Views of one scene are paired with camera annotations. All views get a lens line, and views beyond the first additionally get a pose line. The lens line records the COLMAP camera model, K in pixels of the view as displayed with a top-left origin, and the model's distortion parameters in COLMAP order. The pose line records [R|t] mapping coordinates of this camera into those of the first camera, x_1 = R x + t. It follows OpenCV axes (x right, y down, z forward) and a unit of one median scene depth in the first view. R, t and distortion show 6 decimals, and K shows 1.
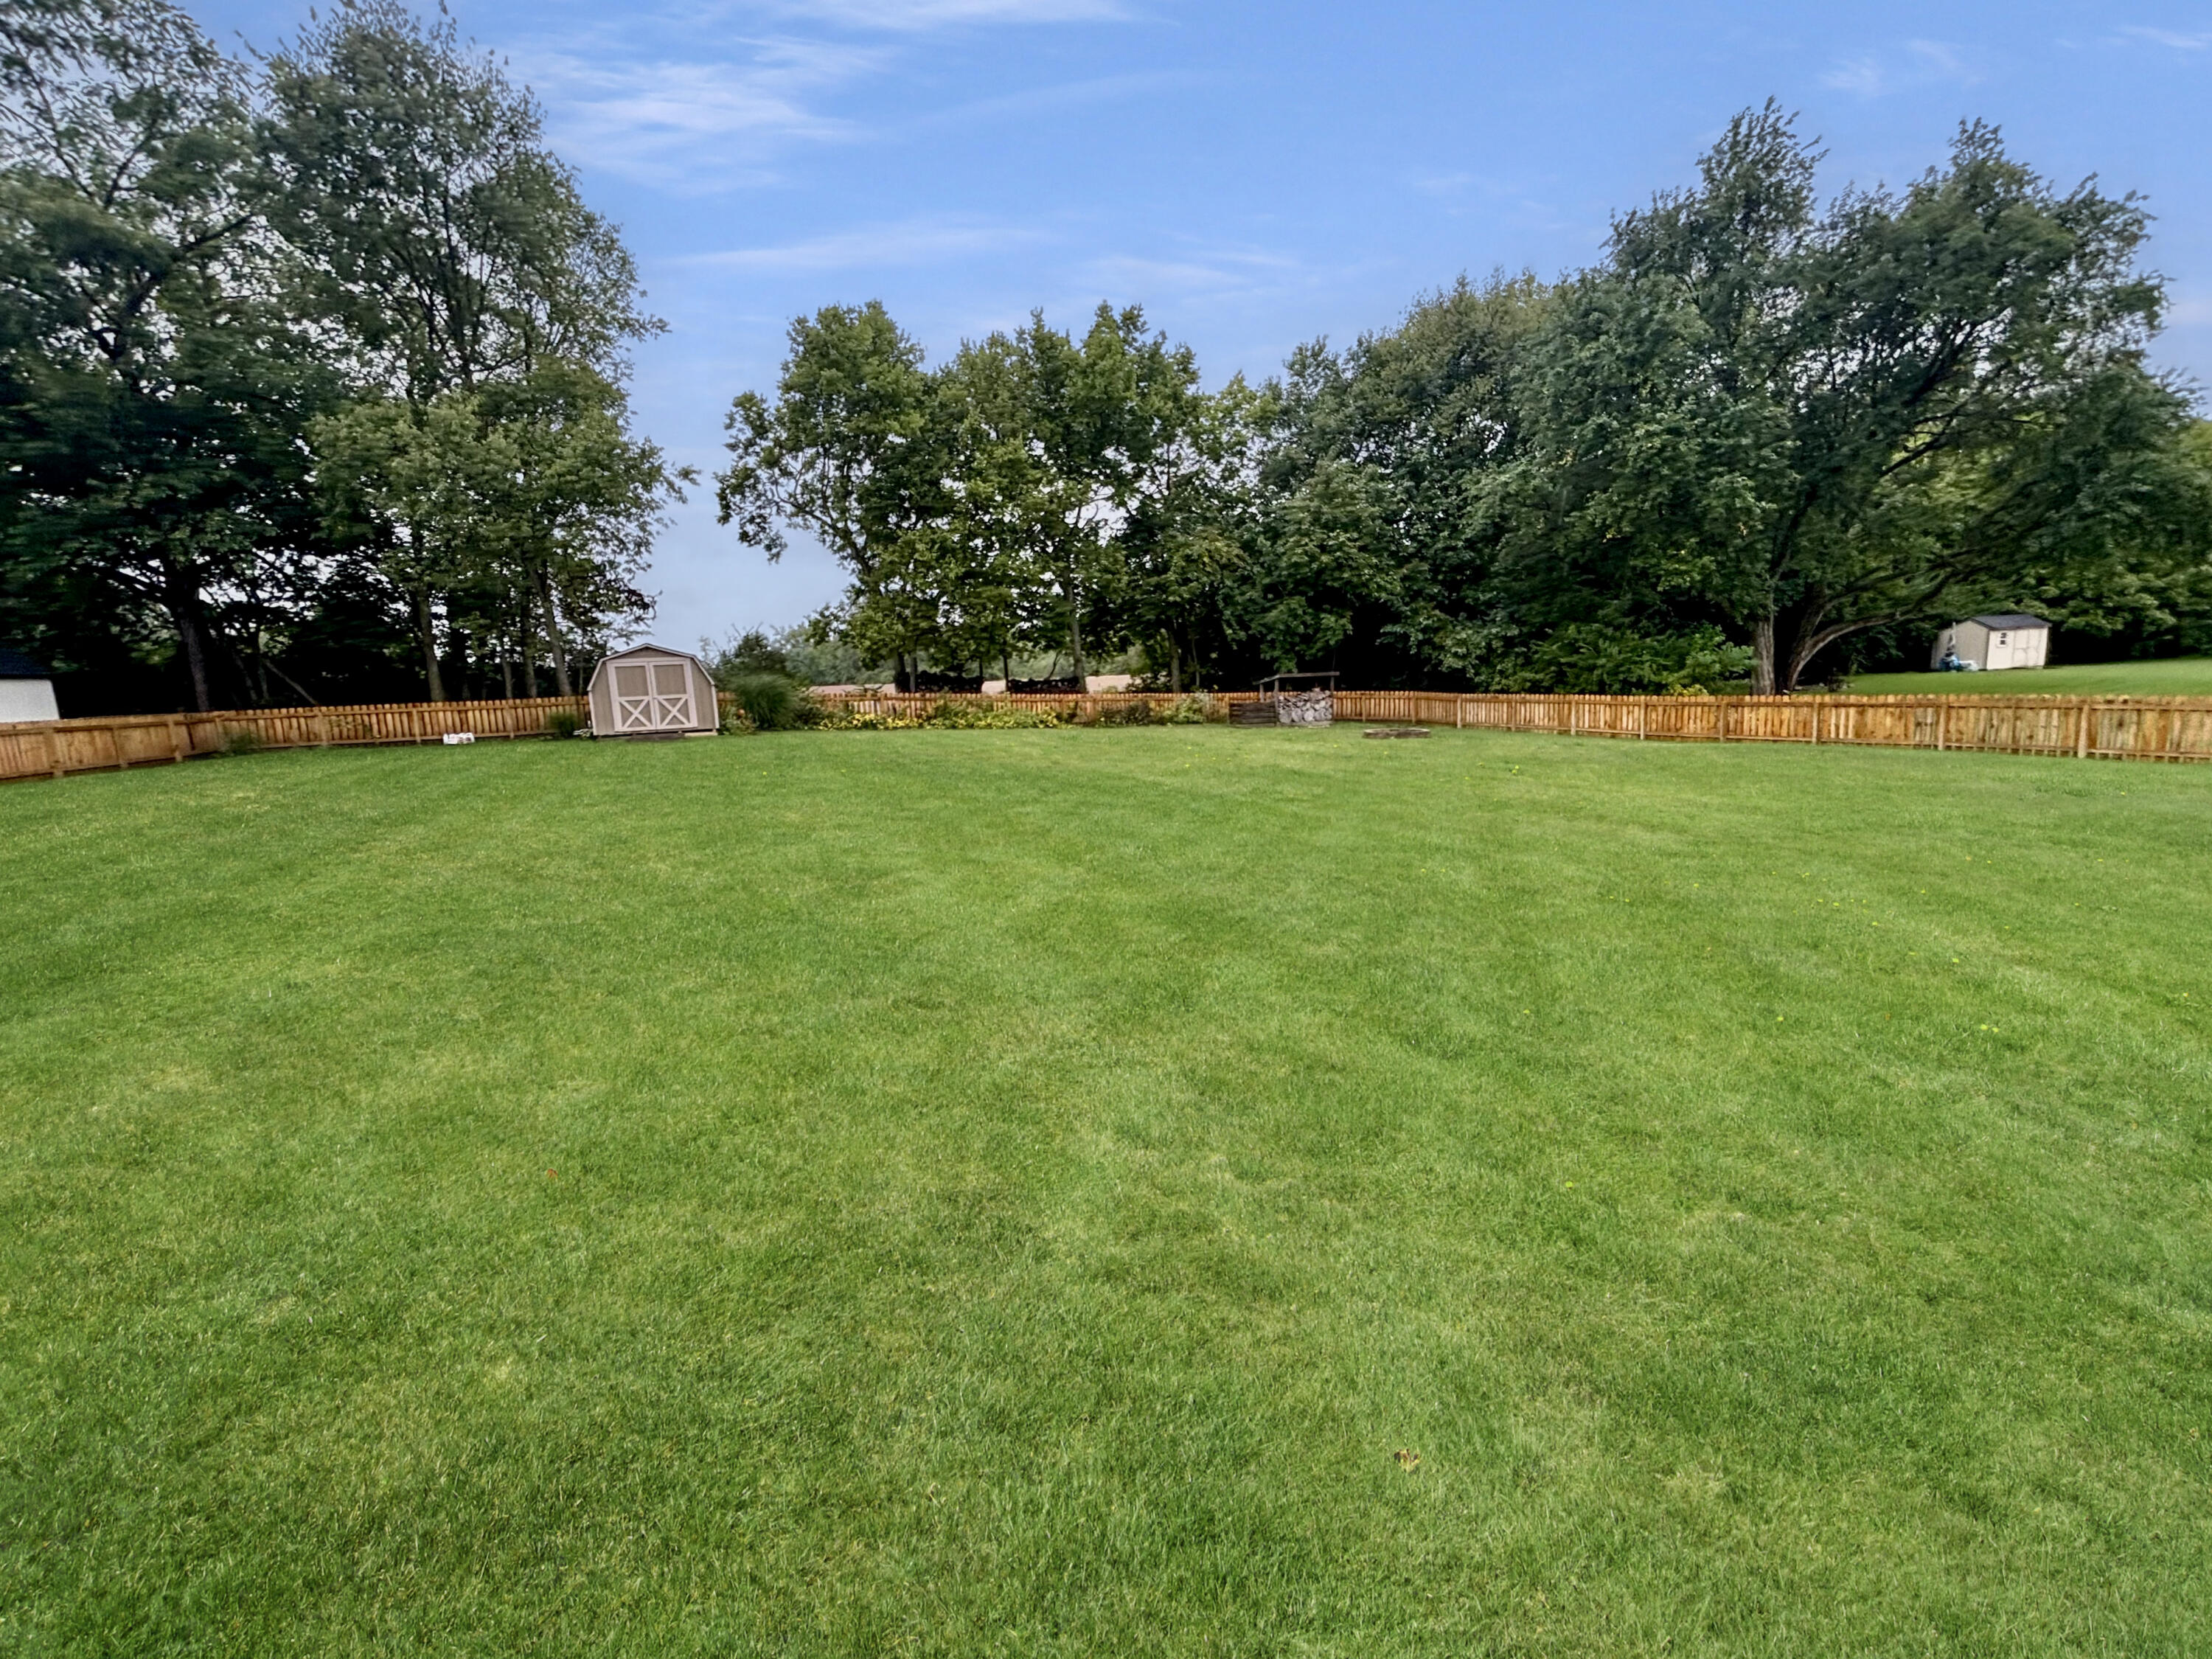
lens RADIAL K [[914.6, 0, 1113.2], [0, 914.6, 827.4], [0, 0, 1]] dist [0.001553, -0.000487]
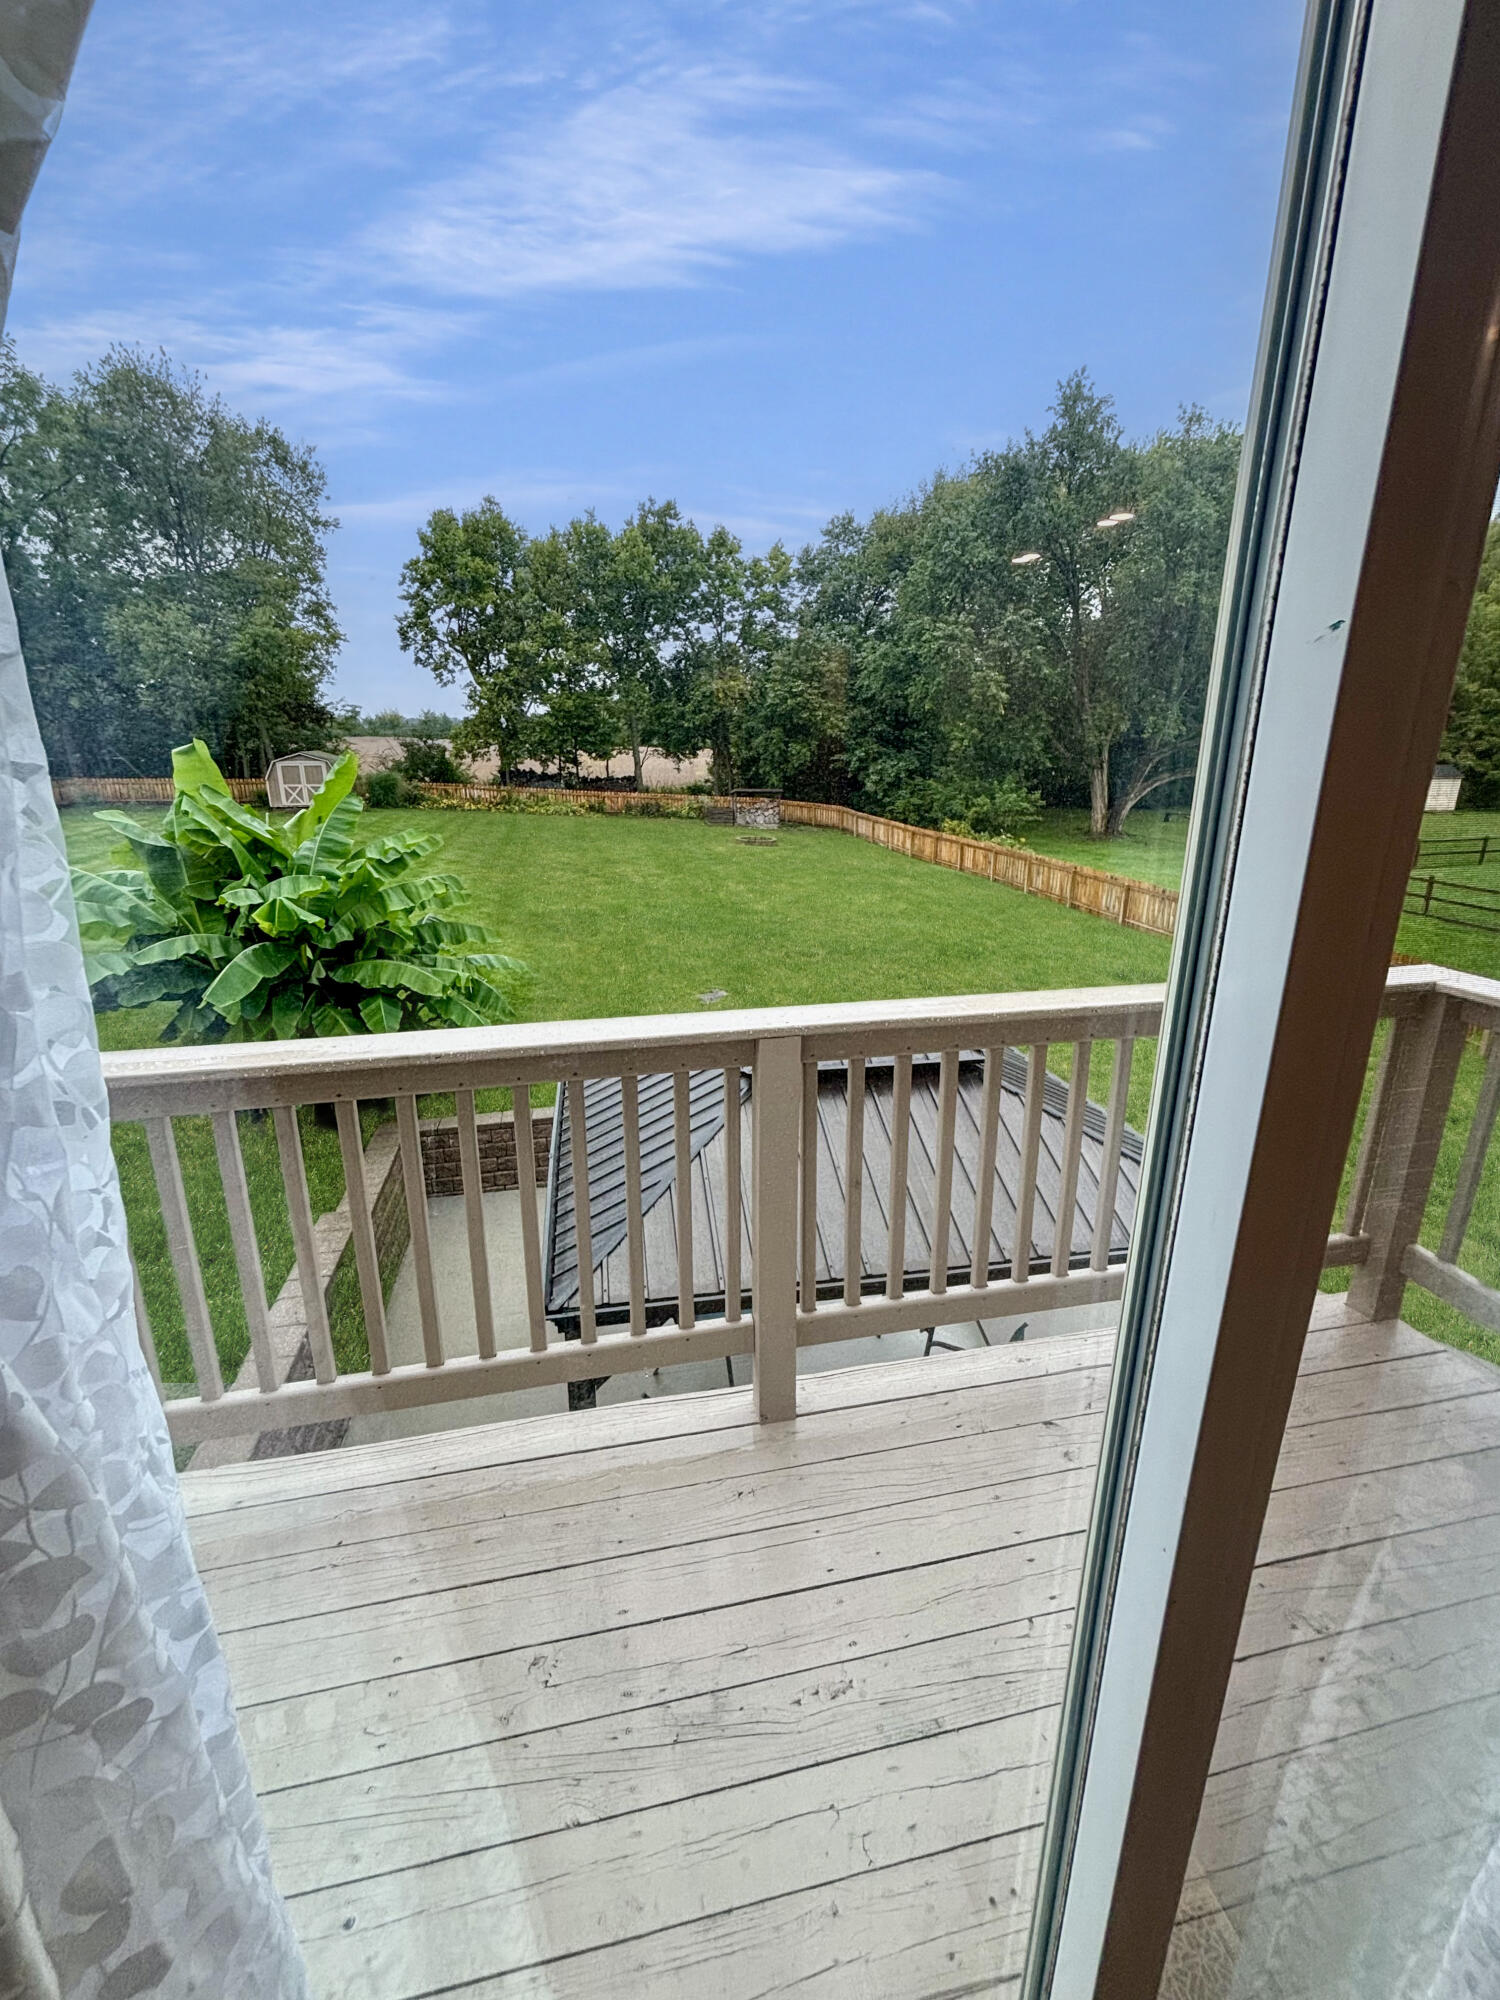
lens RADIAL K [[826.9, 0, 755.8], [0, 826.9, 994.0], [0, 0, 1]] dist [0.001553, -0.000487]
pose [[0.983390, 0.099364, -0.151892, 0.402501], [-0.078071, 0.987035, 0.140240, -0.032324], [0.163857, -0.126052, 0.978398, -0.263673]]
